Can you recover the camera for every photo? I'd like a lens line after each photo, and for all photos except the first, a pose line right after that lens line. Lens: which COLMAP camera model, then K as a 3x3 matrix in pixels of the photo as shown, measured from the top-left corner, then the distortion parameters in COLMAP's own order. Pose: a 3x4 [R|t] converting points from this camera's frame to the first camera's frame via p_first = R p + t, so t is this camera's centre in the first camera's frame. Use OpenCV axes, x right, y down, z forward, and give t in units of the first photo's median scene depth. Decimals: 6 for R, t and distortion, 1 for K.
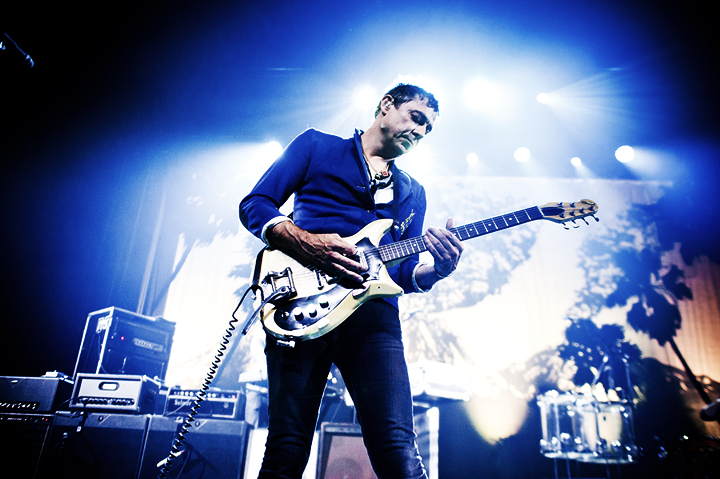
lens RADIAL K [[605.8, 0, 359.4], [0, 605.8, 242.3], [0, 0, 1]] dist [-0.006772, 0.026155]
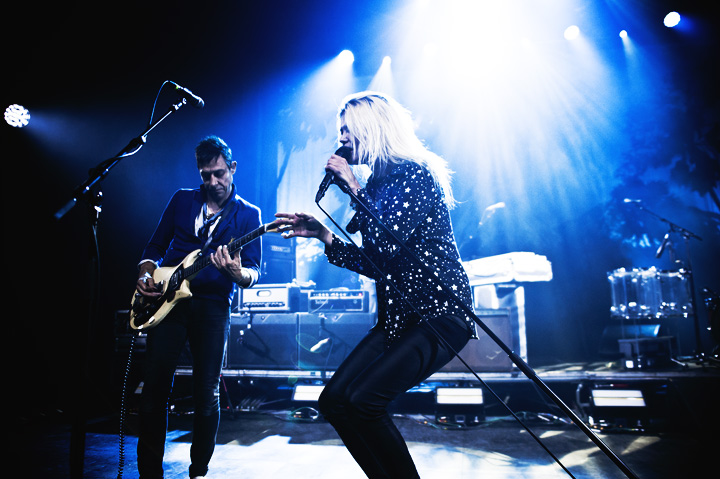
lens RADIAL K [[506.4, 0, 356.1], [0, 506.4, 244.3], [0, 0, 1]] dist [-0.055316, 0.031377]
pose [[0.987054, -0.088811, -0.133558, -0.063966], [0.119888, 0.961689, 0.246538, -0.109096], [0.106546, -0.259358, 0.959886, 0.005997]]
